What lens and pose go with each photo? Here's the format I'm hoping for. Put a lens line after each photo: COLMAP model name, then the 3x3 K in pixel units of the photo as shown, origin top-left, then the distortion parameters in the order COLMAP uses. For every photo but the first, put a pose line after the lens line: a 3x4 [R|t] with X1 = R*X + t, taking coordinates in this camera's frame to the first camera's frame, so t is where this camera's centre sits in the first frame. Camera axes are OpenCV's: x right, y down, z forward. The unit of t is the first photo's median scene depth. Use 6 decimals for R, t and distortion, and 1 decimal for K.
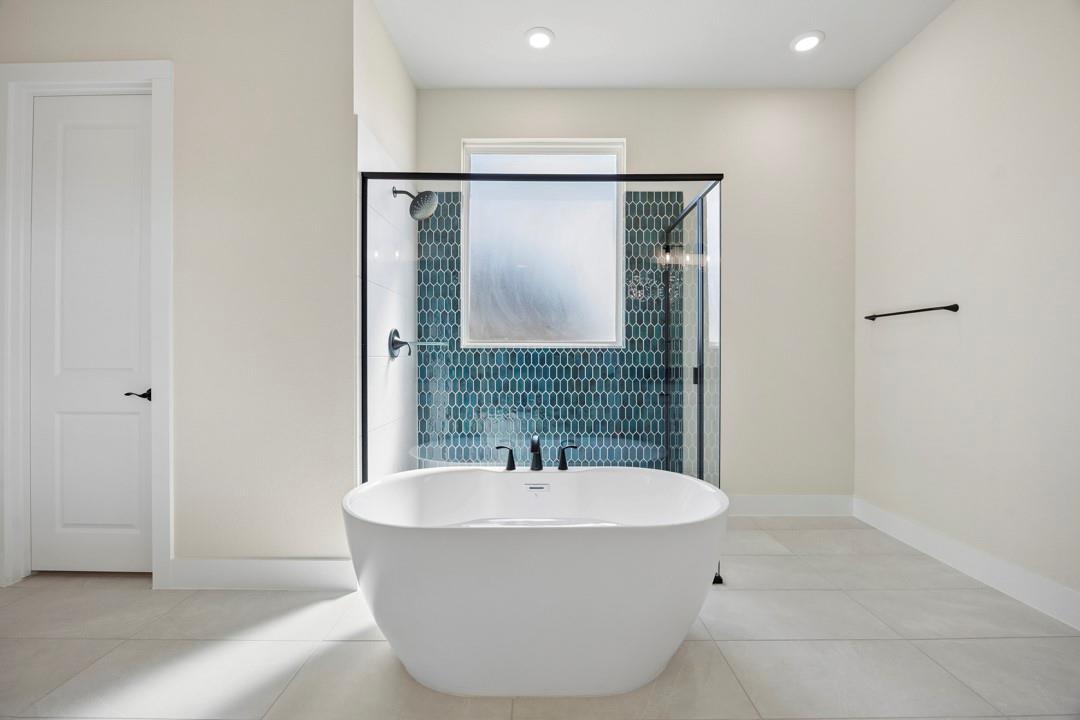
lens RADIAL K [[456.7, 0, 540.0], [0, 456.7, 360.0], [0, 0, 1]] dist [-0.001614, -0.000218]
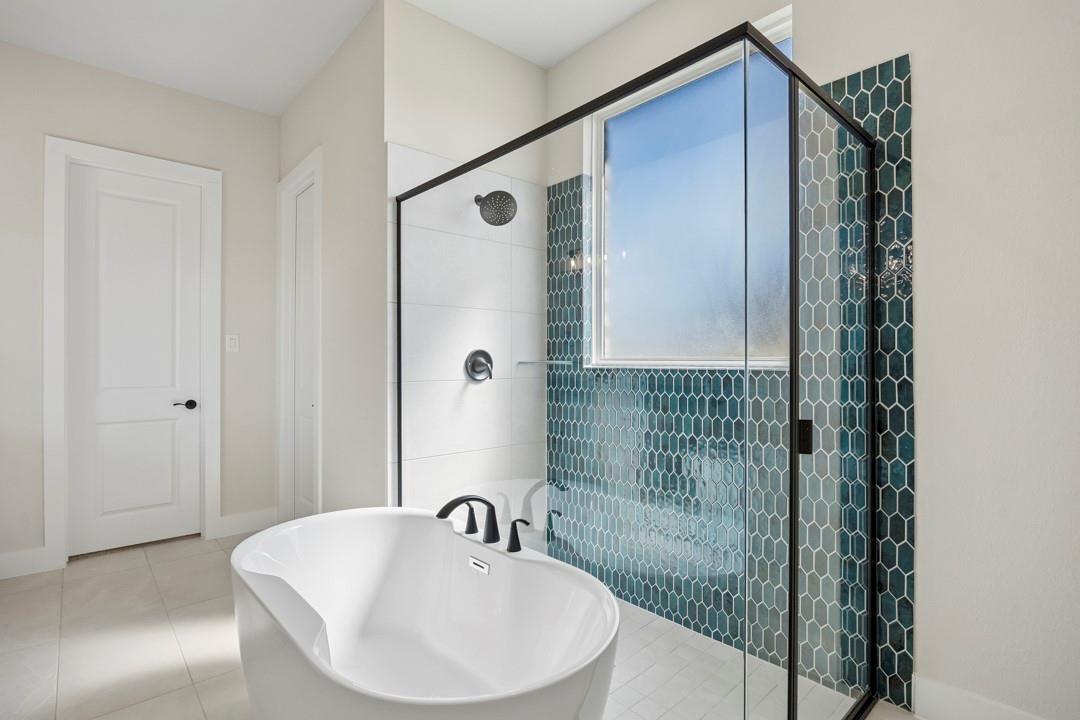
lens RADIAL K [[533.5, 0, 540.0], [0, 533.5, 360.0], [0, 0, 1]] dist [0.000671, 0.000124]
pose [[0.653097, -0.002118, -0.757271, 0.488717], [-0.011809, 0.999846, -0.012980, -0.026759], [0.757182, 0.017420, 0.652972, 0.328671]]
